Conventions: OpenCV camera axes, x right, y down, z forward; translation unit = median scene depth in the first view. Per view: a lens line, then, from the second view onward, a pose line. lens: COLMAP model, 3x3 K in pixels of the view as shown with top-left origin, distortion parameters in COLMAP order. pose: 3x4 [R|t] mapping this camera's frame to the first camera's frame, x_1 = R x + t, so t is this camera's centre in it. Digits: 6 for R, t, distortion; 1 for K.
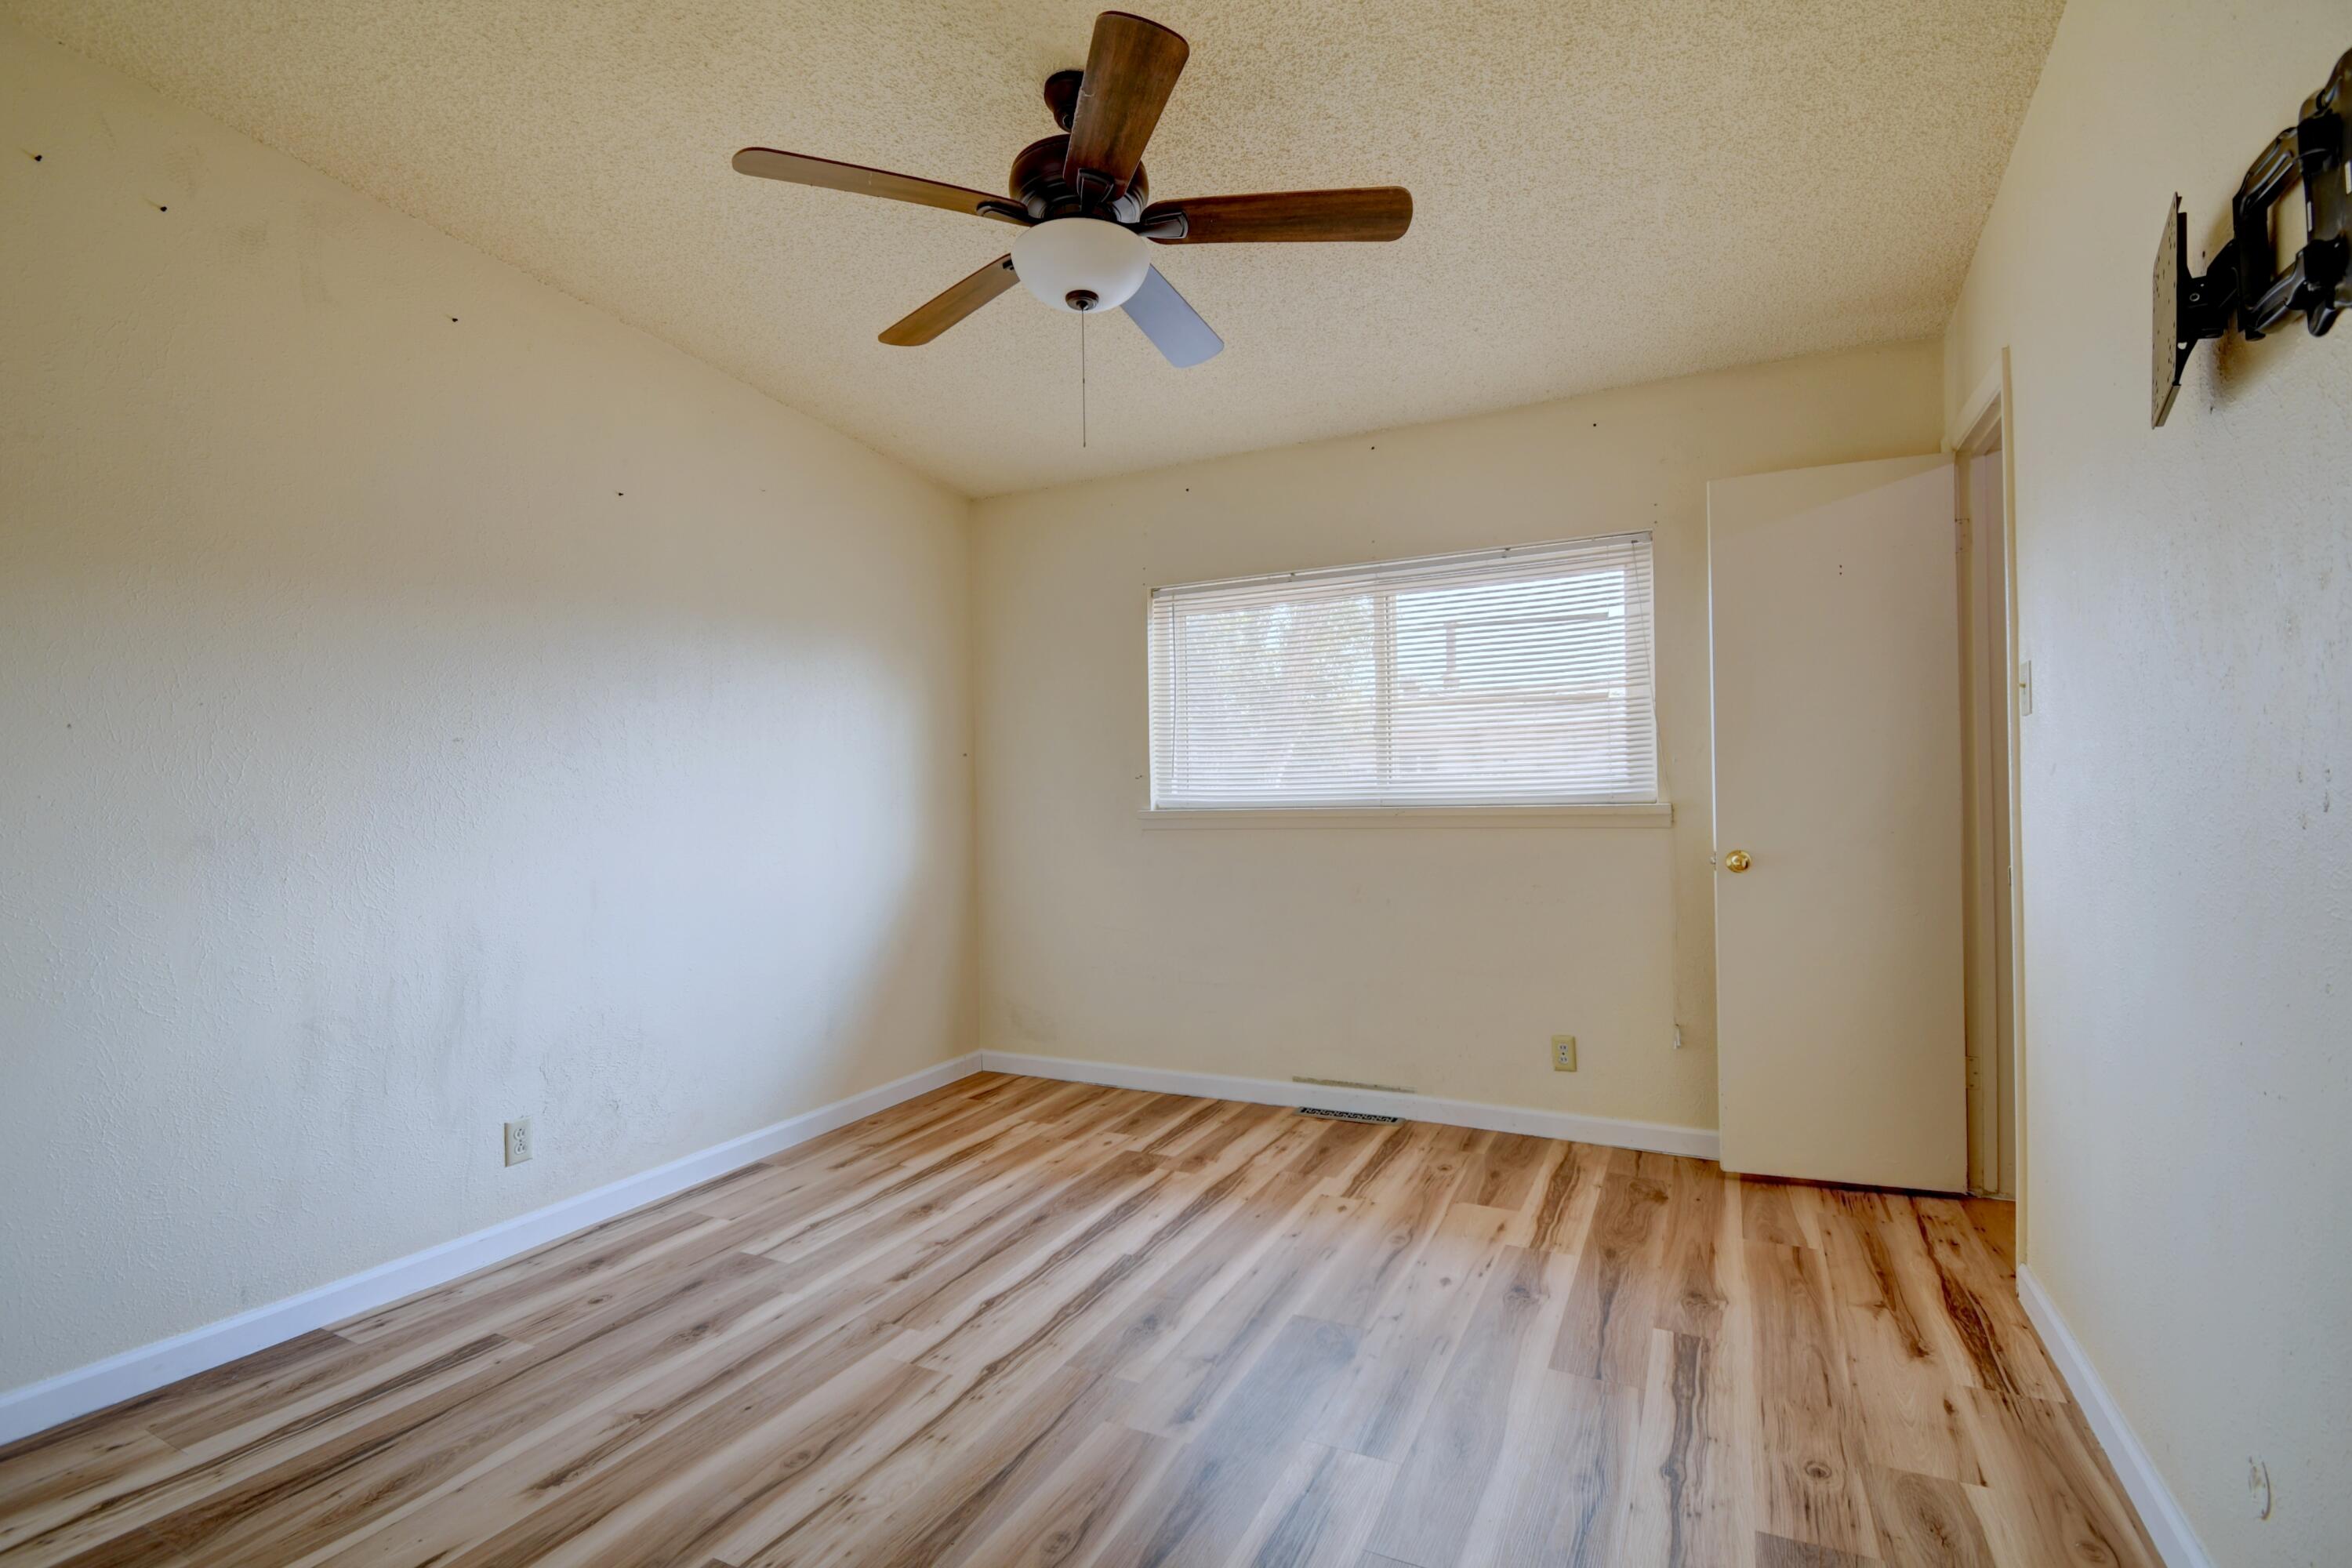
lens RADIAL K [[1040.9, 0, 1175.6], [0, 1040.9, 789.1], [0, 0, 1]] dist [-0.024647, -0.005080]
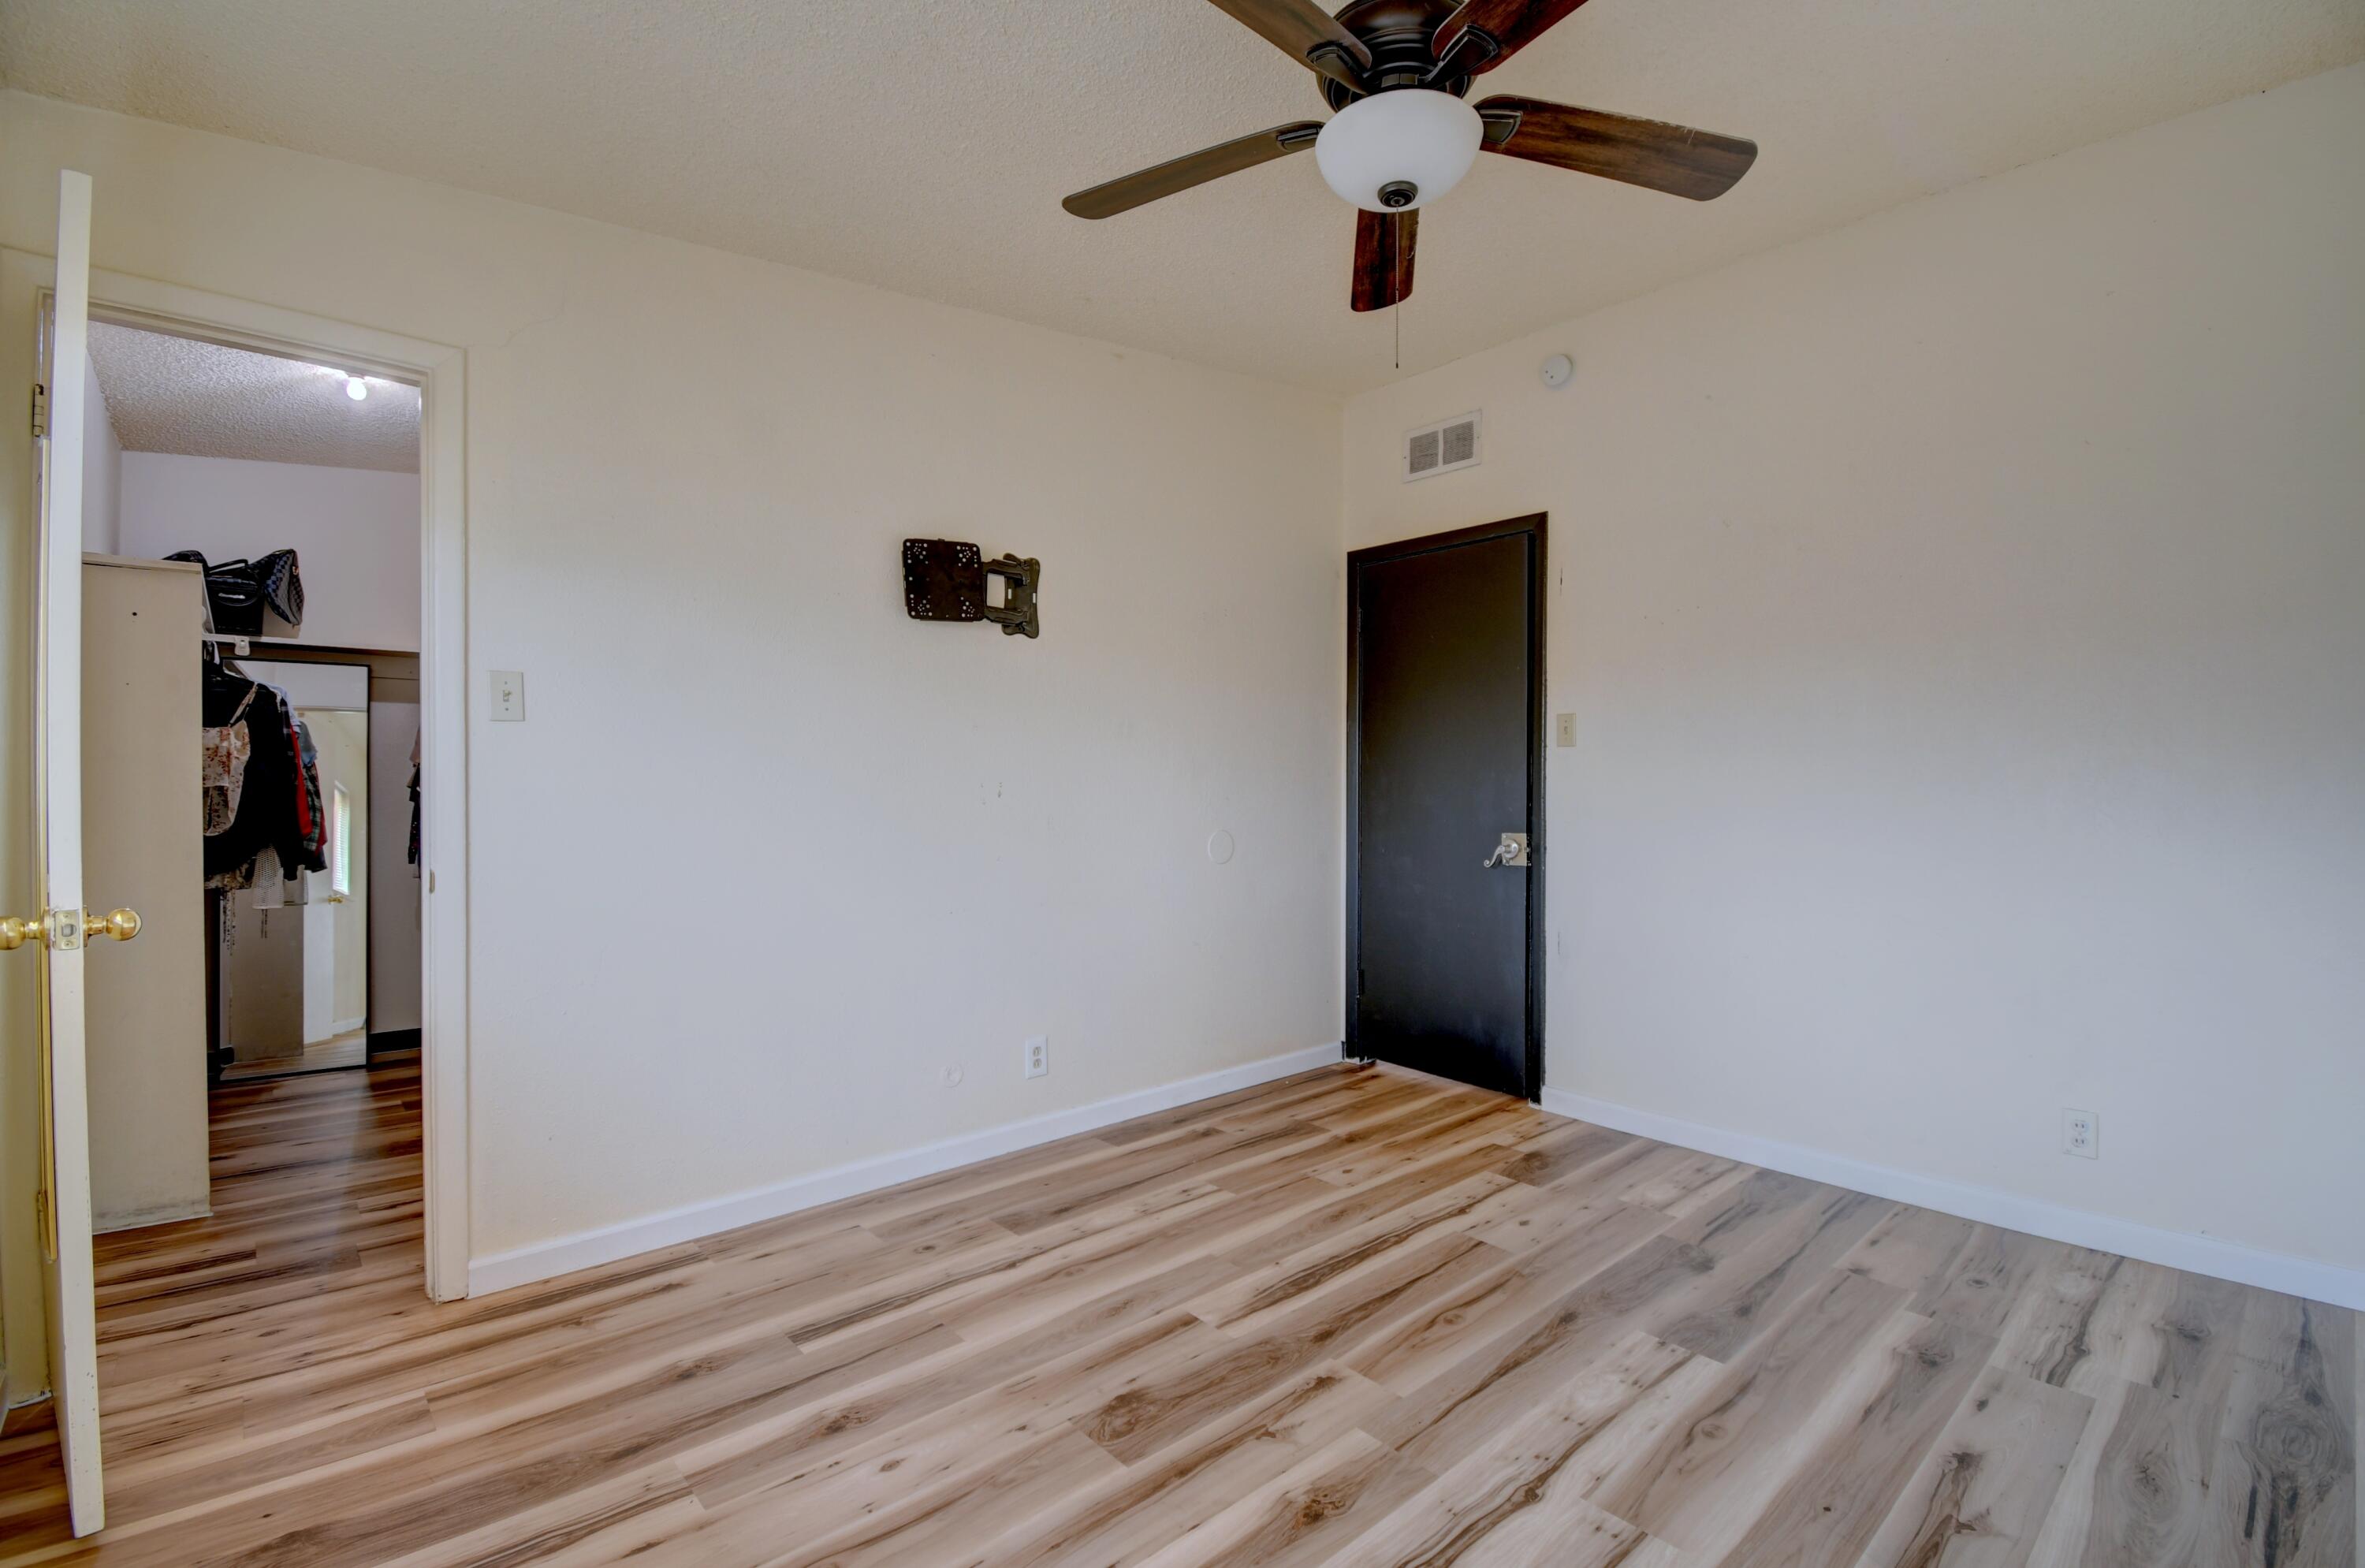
lens RADIAL K [[1046.6, 0, 1182.1], [0, 1046.6, 790.4], [0, 0, 1]] dist [-0.024647, -0.005080]
pose [[-0.928928, 0.017018, 0.369868, -0.228193], [0.013974, 0.999843, -0.010906, 0.020501], [-0.369995, -0.004962, -0.929020, 1.822957]]
